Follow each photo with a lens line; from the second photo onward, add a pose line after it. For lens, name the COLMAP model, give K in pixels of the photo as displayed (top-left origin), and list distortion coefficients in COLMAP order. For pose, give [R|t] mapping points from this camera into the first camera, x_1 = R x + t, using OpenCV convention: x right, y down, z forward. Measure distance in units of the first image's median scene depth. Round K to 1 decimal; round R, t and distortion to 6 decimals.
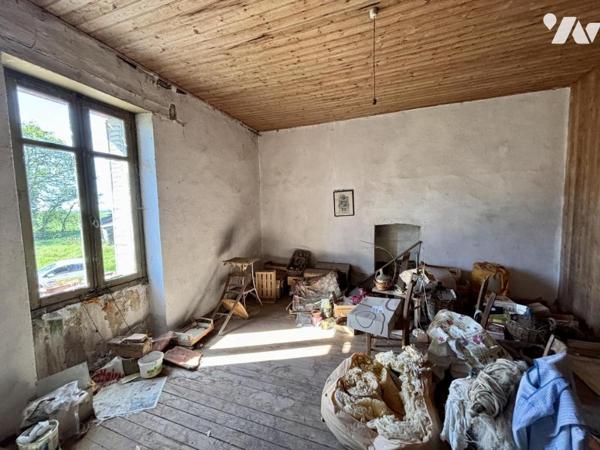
lens RADIAL K [[241.5, 0, 299.3], [0, 241.5, 225.4], [0, 0, 1]] dist [-0.000249, 0.000868]
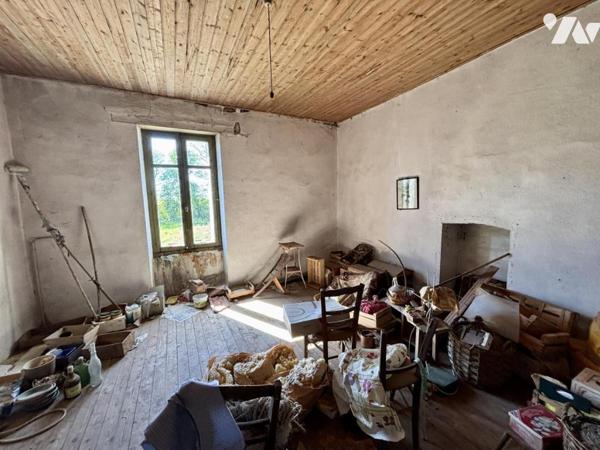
lens RADIAL K [[241.5, 0, 302.2], [0, 241.5, 225.4], [0, 0, 1]] dist [-0.000249, 0.000868]
pose [[0.745756, 0.080735, -0.661310, 0.581730], [-0.045169, 0.996473, 0.070715, -0.033514], [0.664687, -0.022865, 0.746772, 0.183587]]
